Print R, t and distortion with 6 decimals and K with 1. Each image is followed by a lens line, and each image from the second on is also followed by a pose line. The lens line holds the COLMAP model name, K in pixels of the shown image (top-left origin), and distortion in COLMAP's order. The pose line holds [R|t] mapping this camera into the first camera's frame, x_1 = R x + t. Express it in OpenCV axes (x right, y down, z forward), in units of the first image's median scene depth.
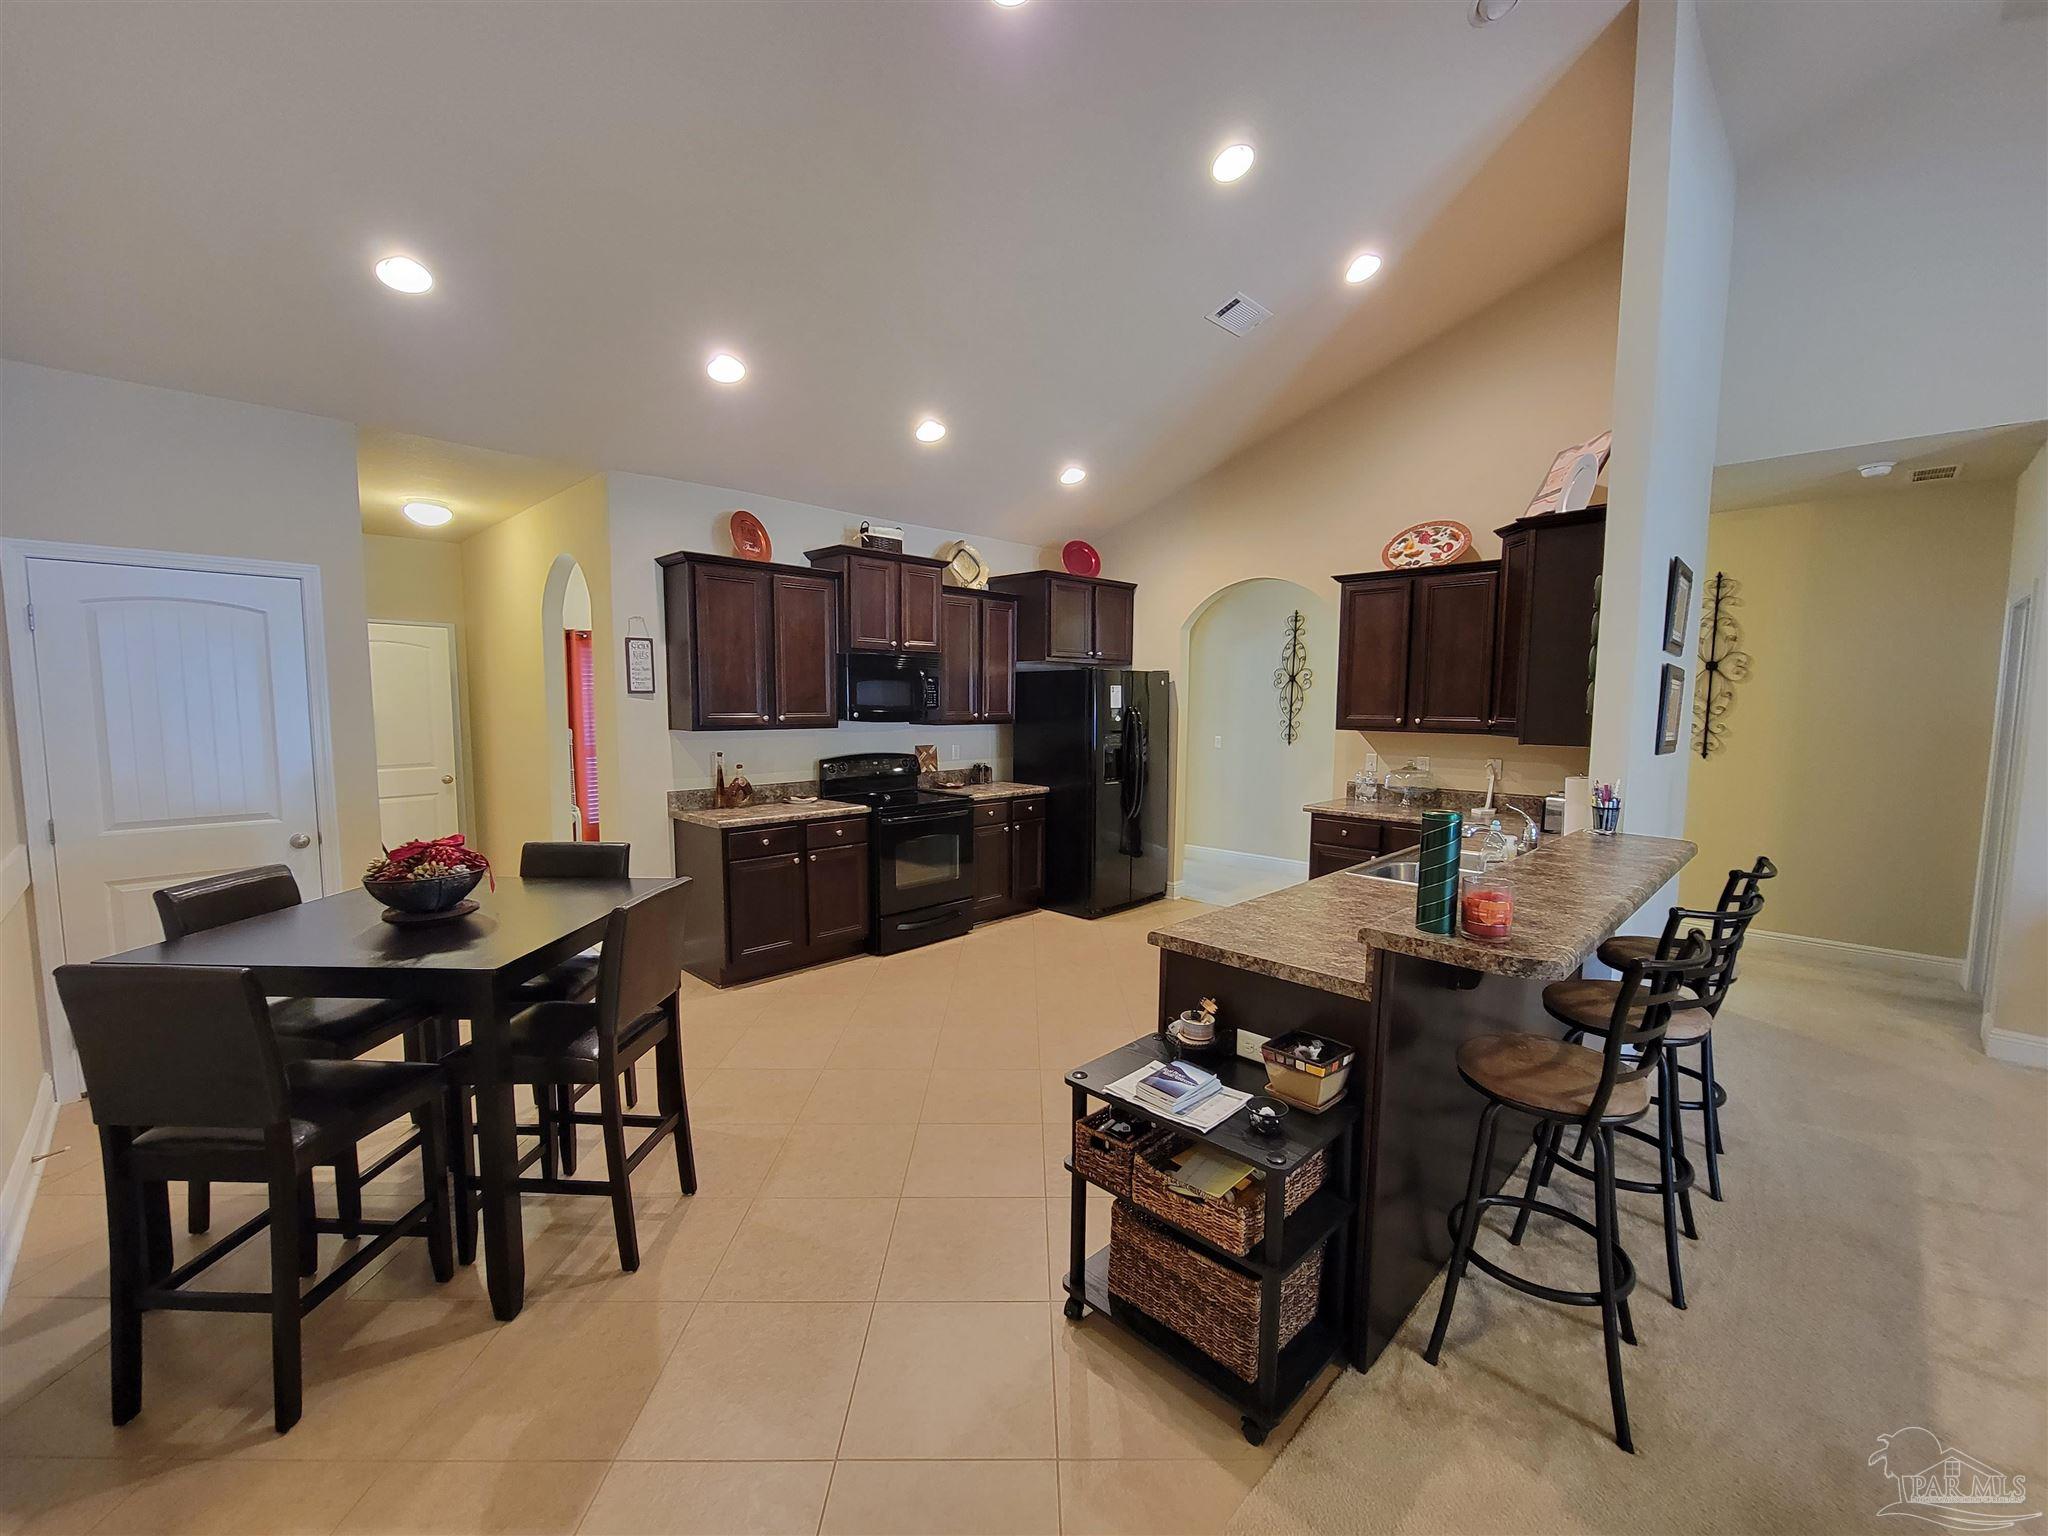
lens RADIAL K [[834.5, 0, 1027.9], [0, 834.5, 779.5], [0, 0, 1]] dist [0.000356, 0.000208]
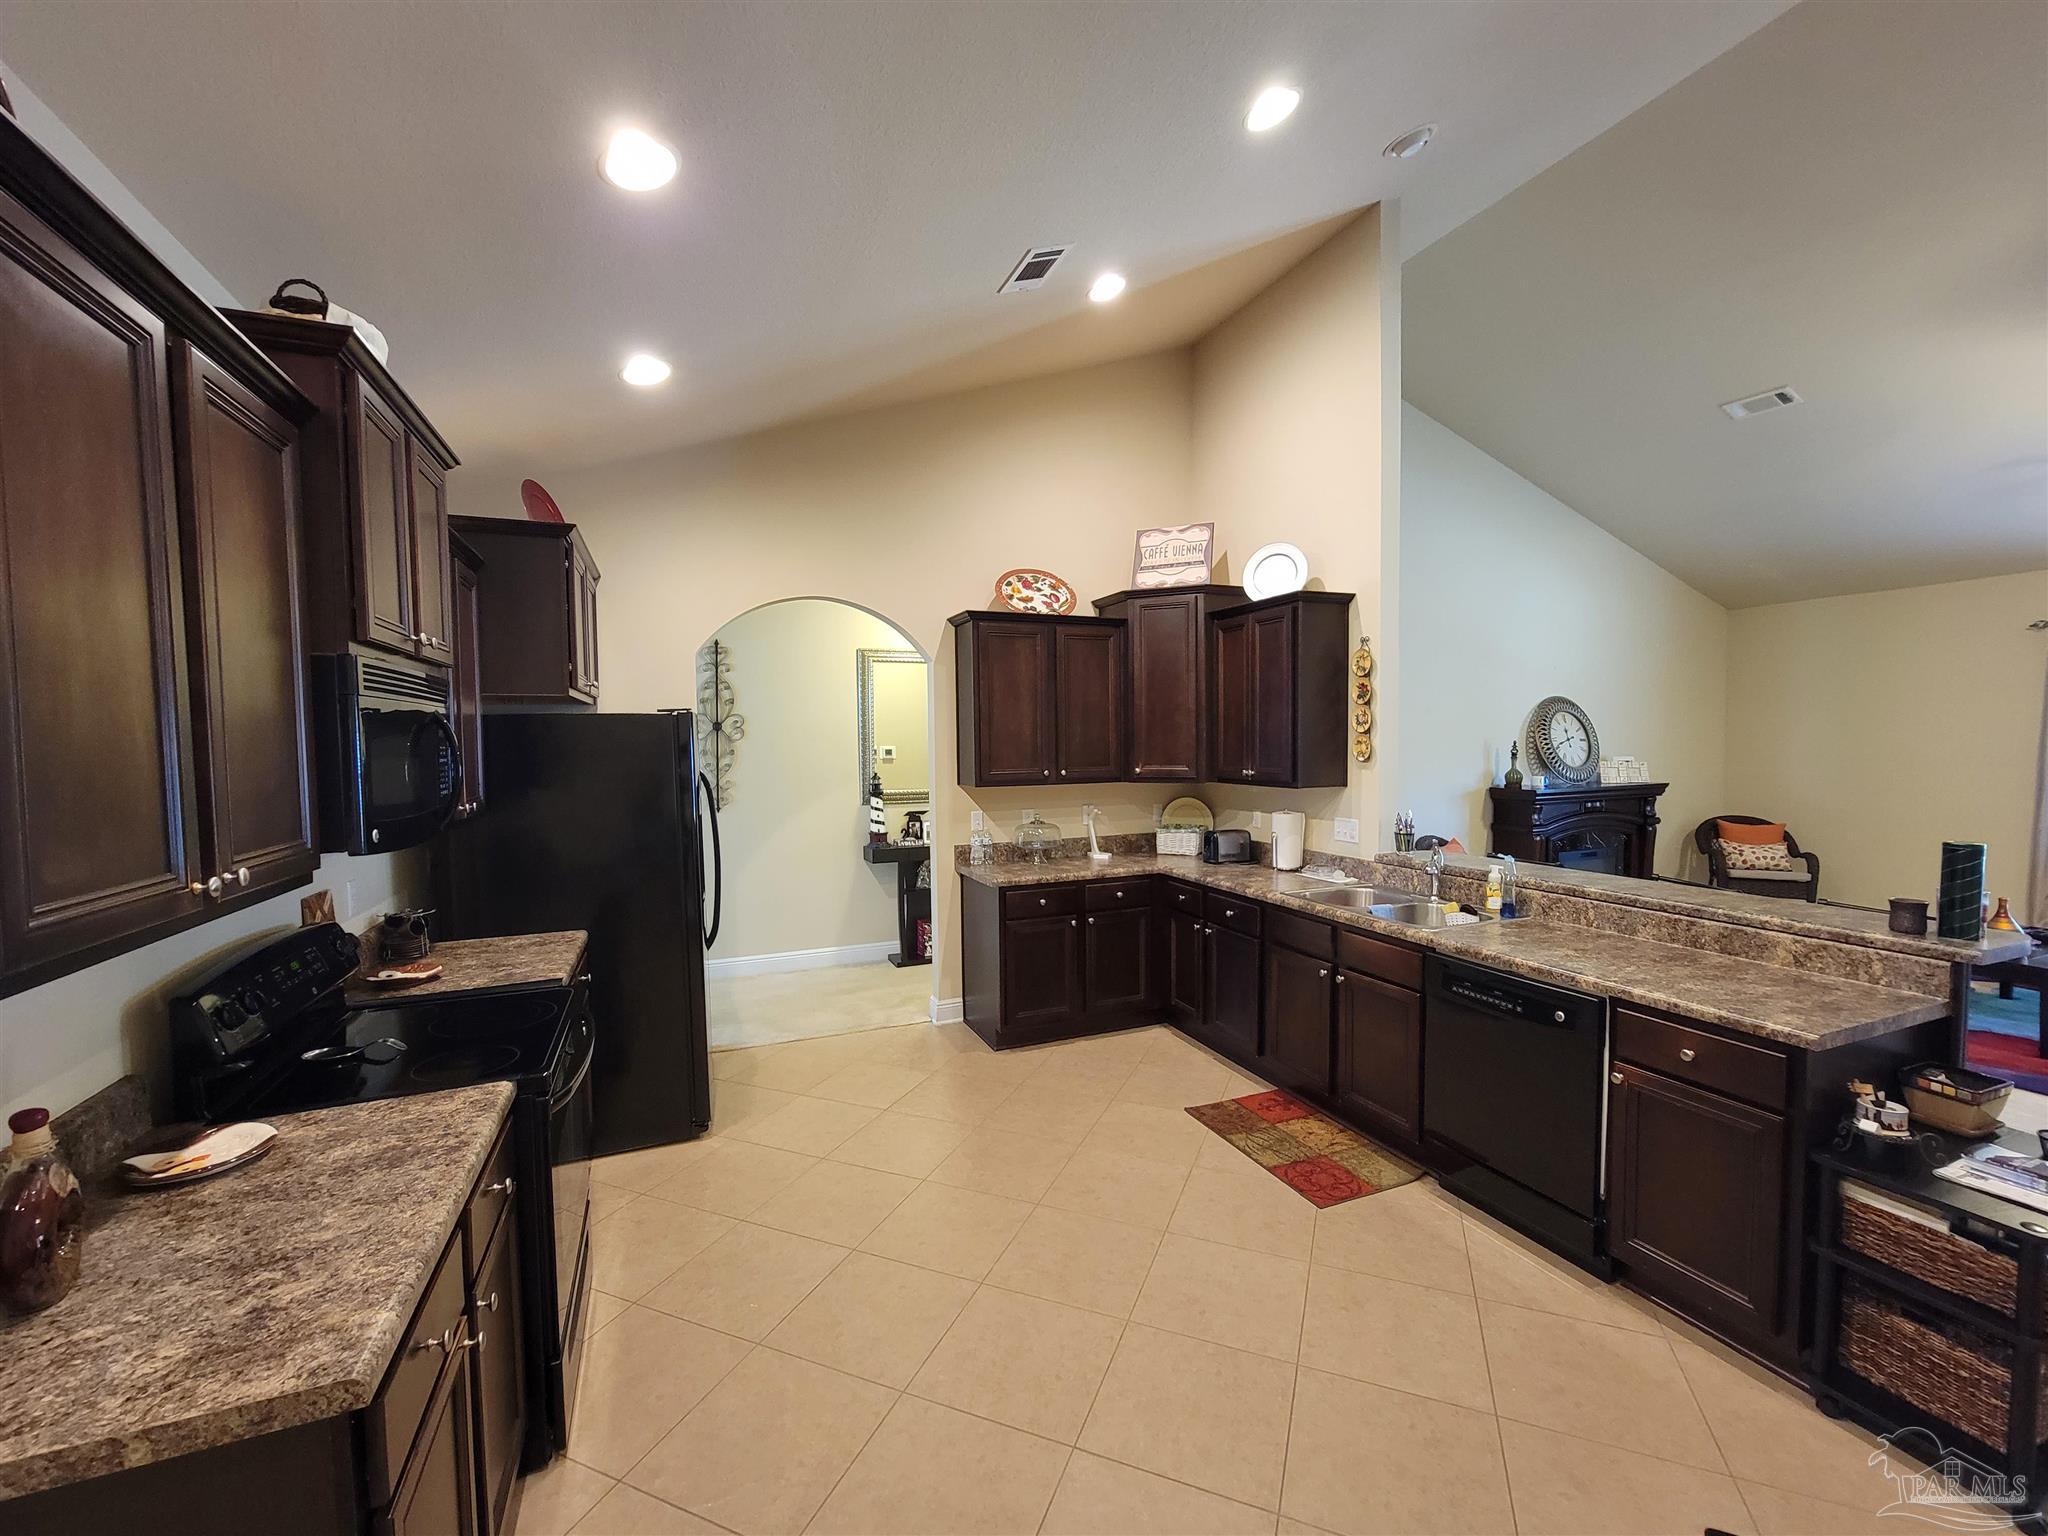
lens RADIAL K [[834.5, 0, 1027.9], [0, 834.5, 779.5], [0, 0, 1]] dist [0.000356, 0.000208]
pose [[0.393796, -0.055994, 0.917491, -0.450220], [0.104443, 0.994404, 0.015860, -0.083013], [-0.913245, 0.089580, 0.397440, 0.667598]]
